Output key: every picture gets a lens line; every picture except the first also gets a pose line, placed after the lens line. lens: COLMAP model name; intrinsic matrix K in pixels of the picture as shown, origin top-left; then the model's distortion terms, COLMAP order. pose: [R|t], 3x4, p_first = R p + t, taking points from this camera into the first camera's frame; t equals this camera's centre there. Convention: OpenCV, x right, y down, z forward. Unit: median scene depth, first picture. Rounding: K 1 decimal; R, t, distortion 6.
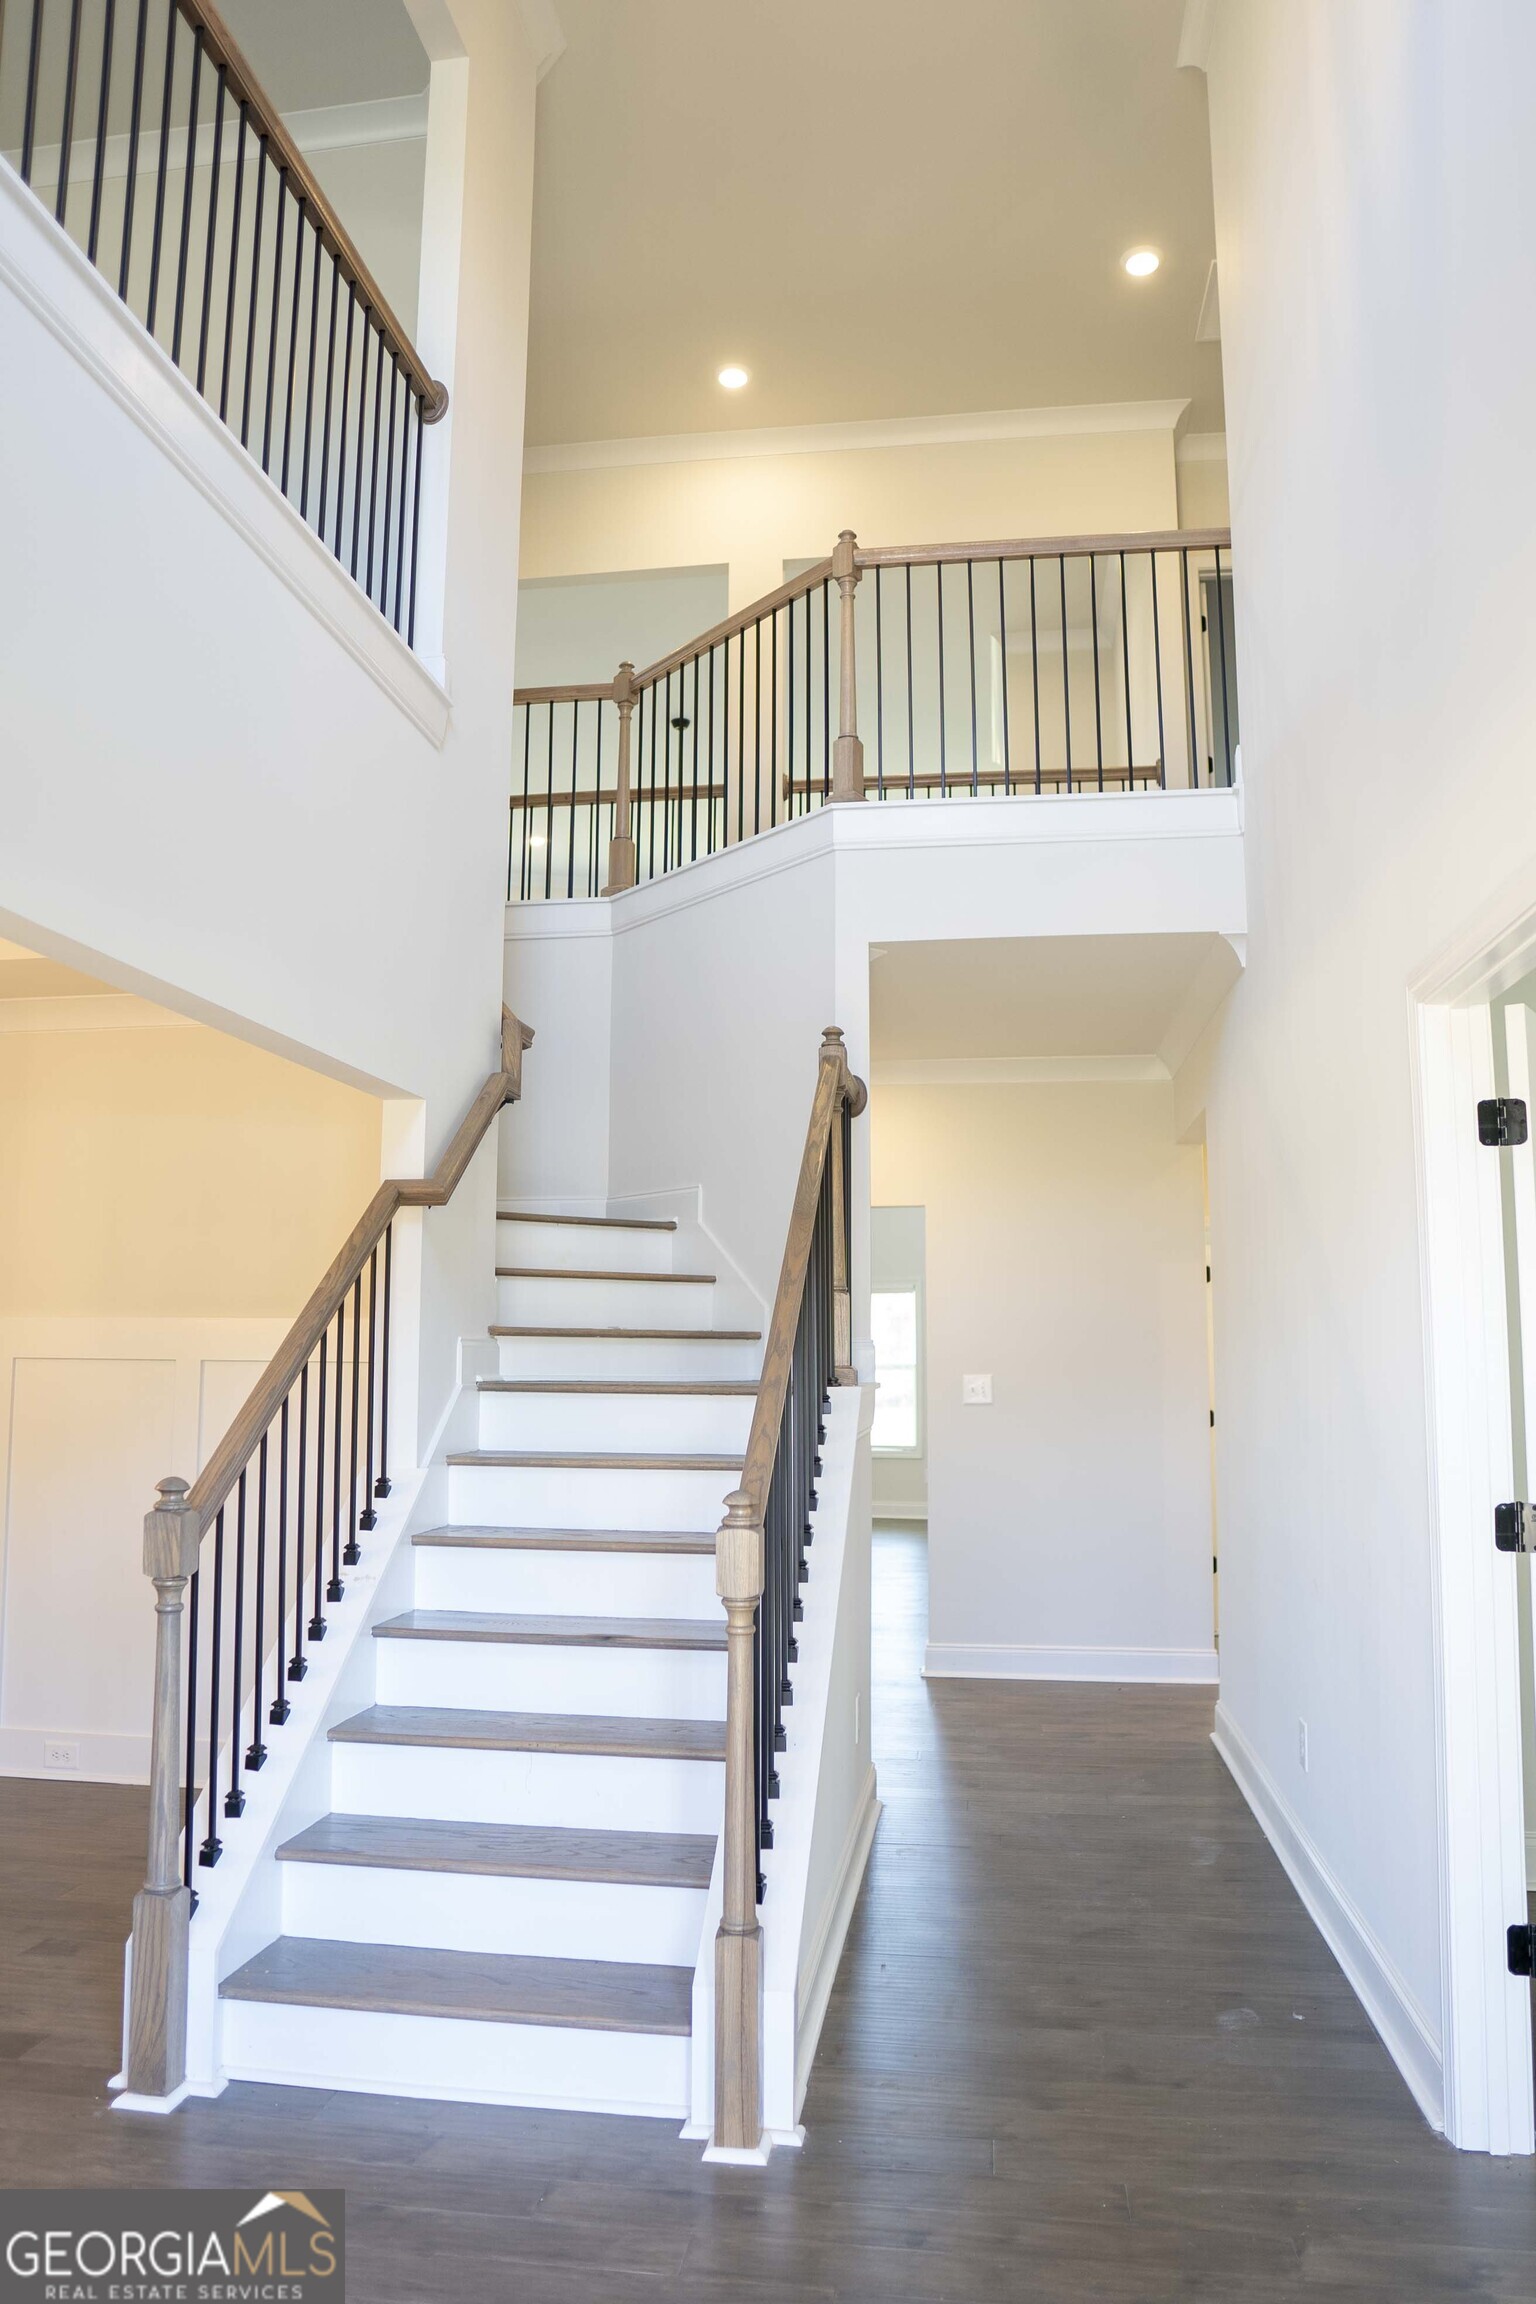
lens RADIAL K [[1623.3, 0, 766.1], [0, 1623.3, 1155.6], [0, 0, 1]] dist [-0.106467, 0.066351]
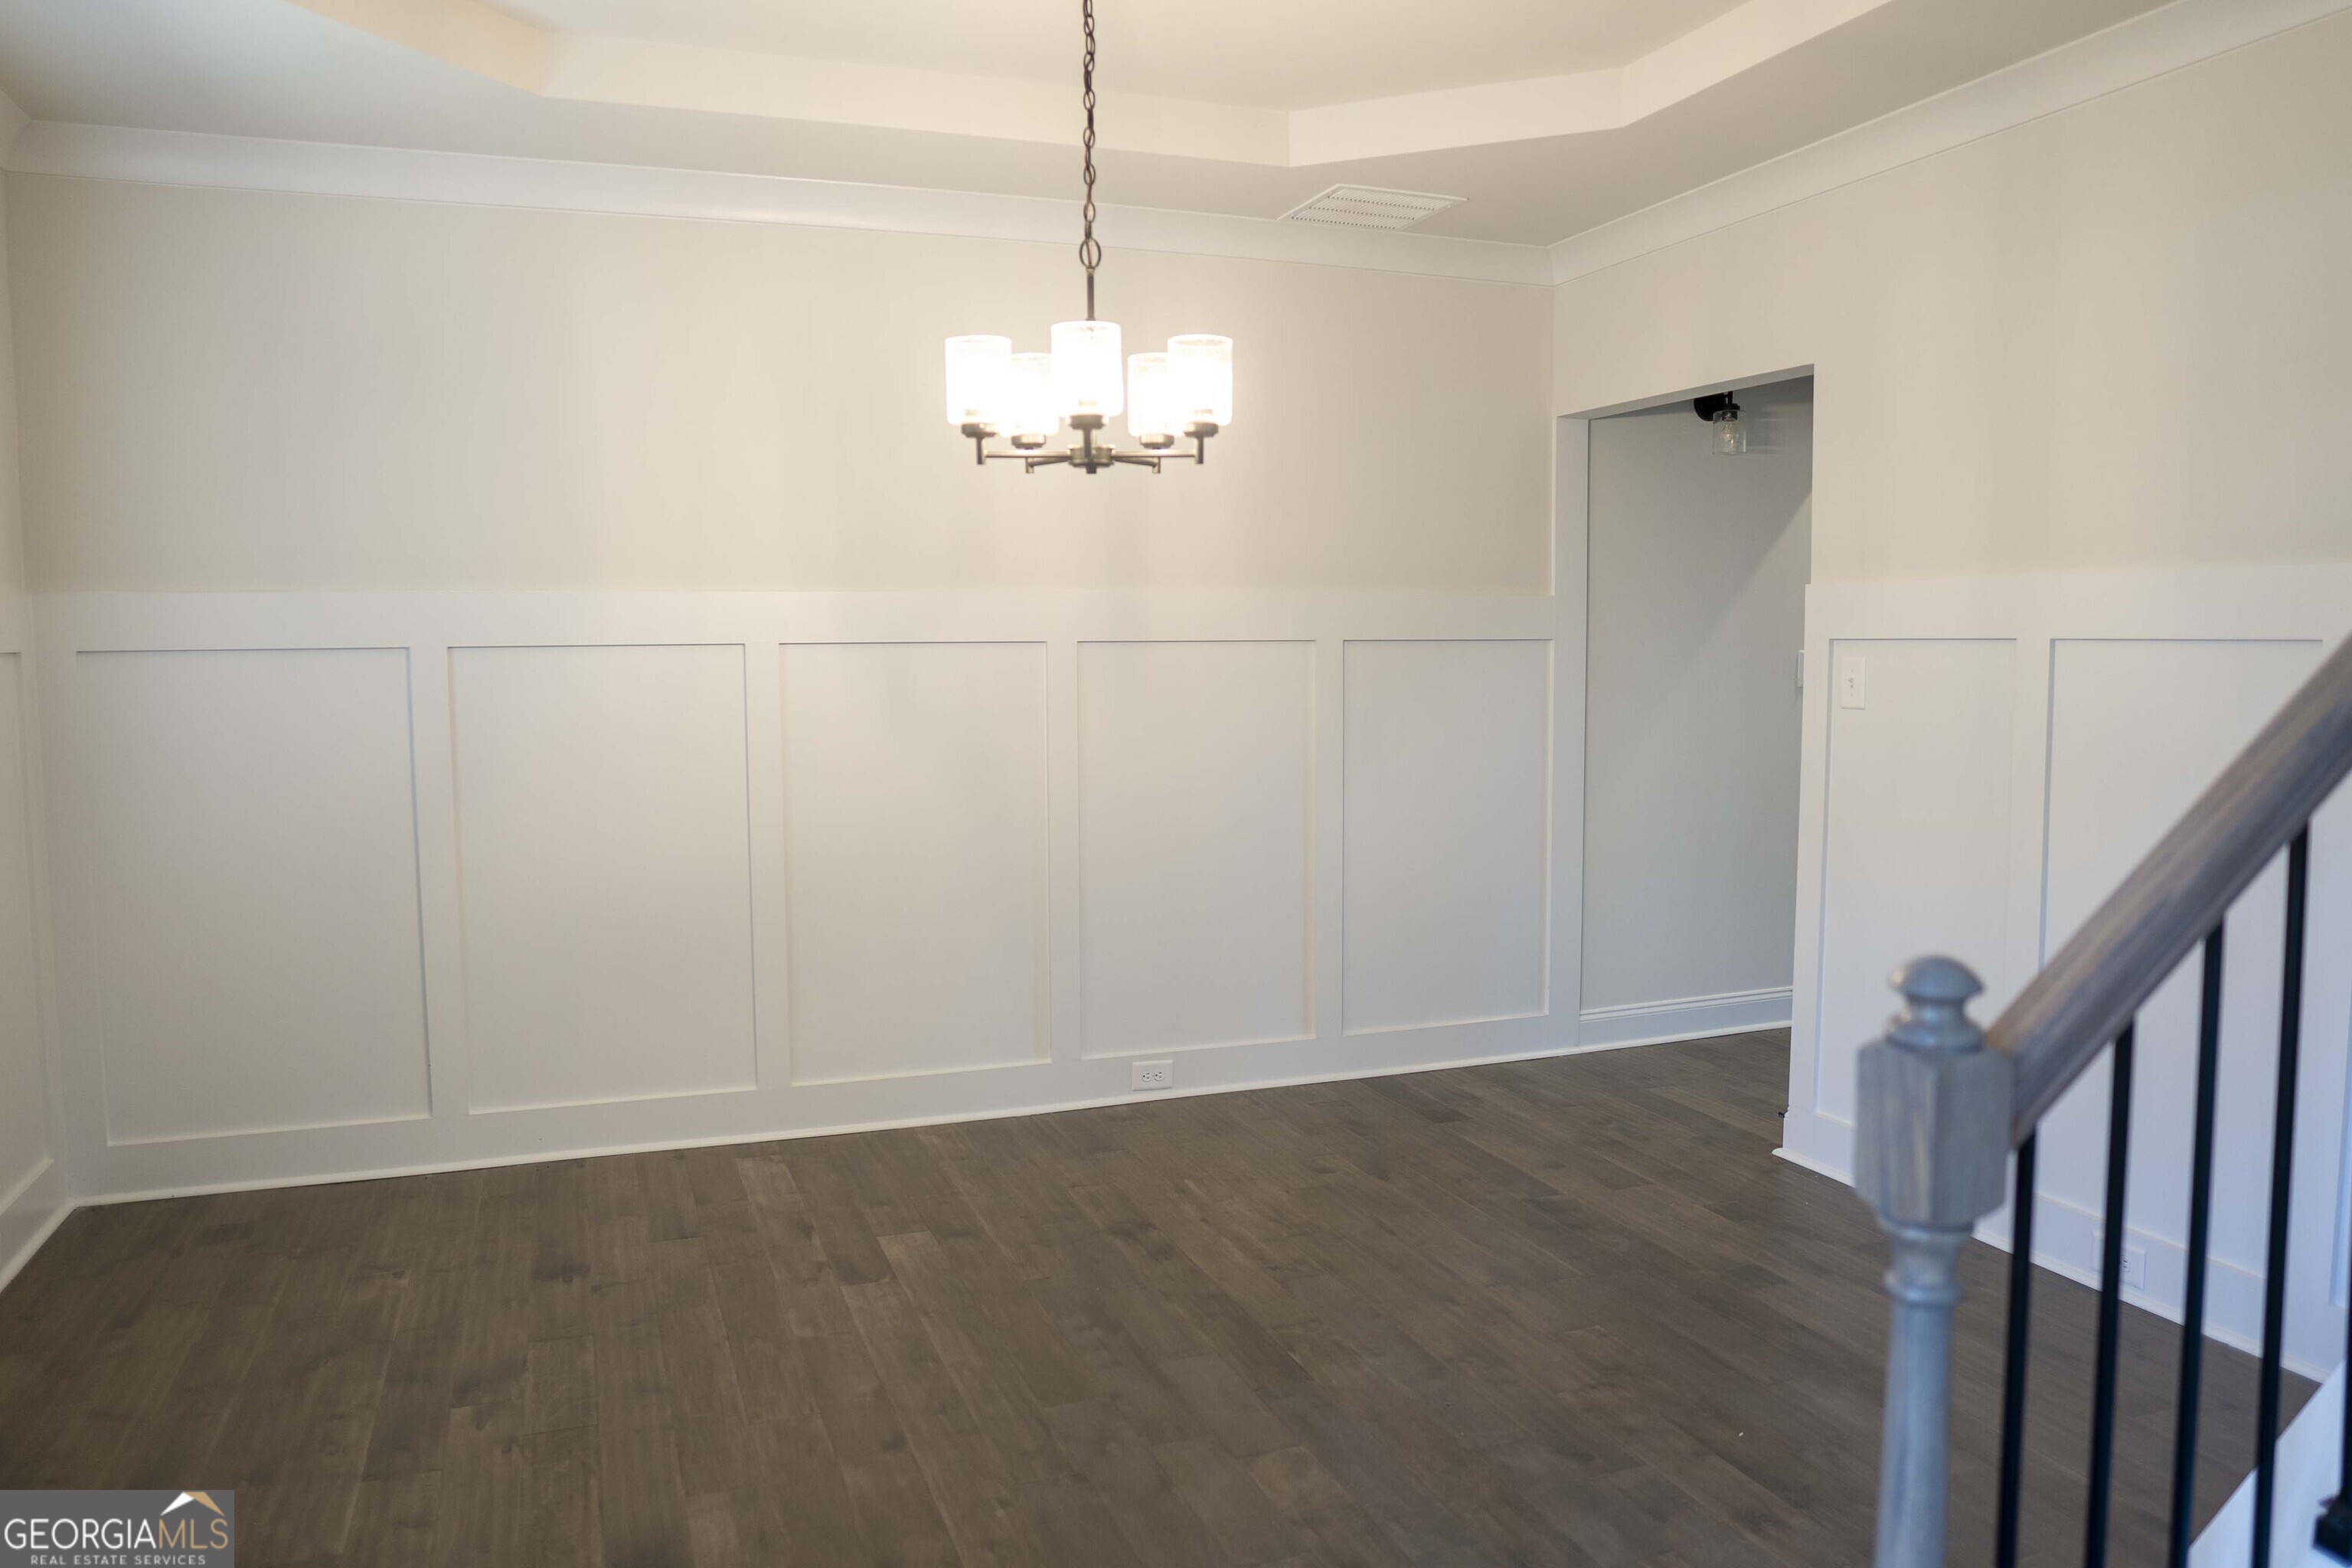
lens RADIAL K [[1657.1, 0, 1186.1], [0, 1657.1, 764.4], [0, 0, 1]] dist [-0.106467, 0.066351]
pose [[0.485169, 0.064806, -0.872016, -0.082639], [0.115278, 0.983805, 0.137252, 0.054204], [0.866789, -0.167114, 0.469841, 0.448669]]
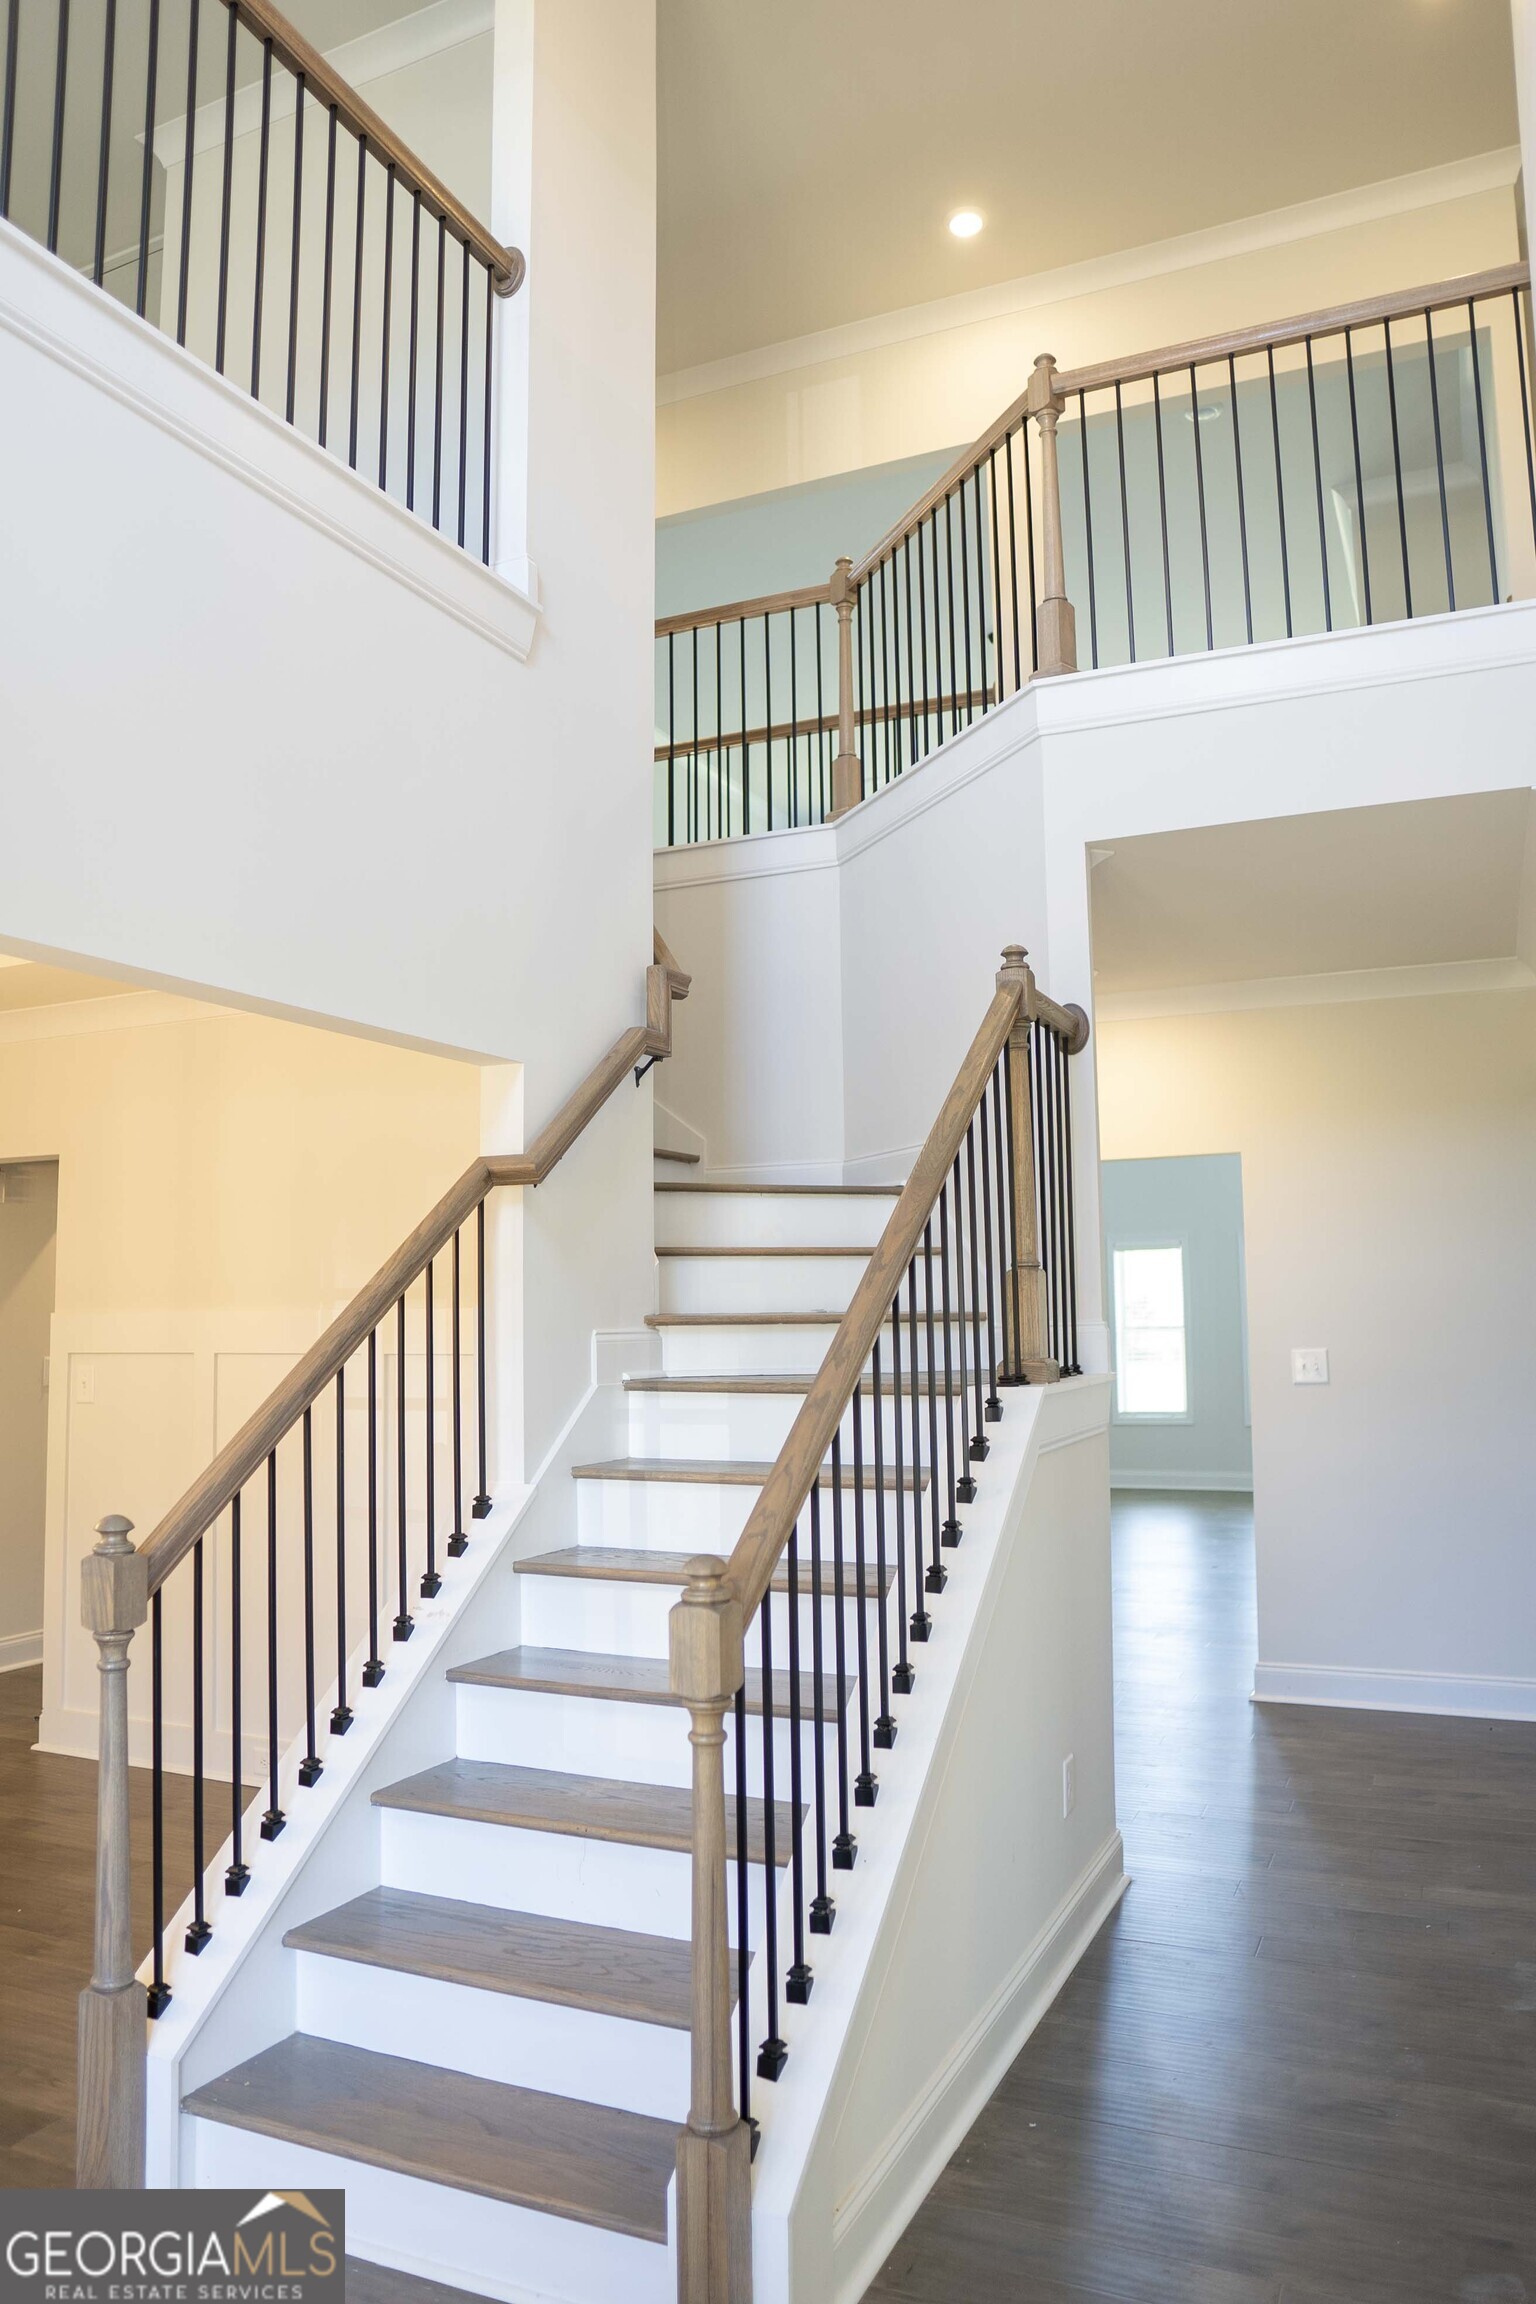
lens RADIAL K [[1623.3, 0, 751.4], [0, 1623.3, 1156.6], [0, 0, 1]] dist [-0.106467, 0.066351]
pose [[0.958500, -0.042824, -0.281858, 0.144382], [0.050691, 0.998500, 0.020674, 0.003520], [0.280550, -0.034104, 0.959233, 0.181043]]
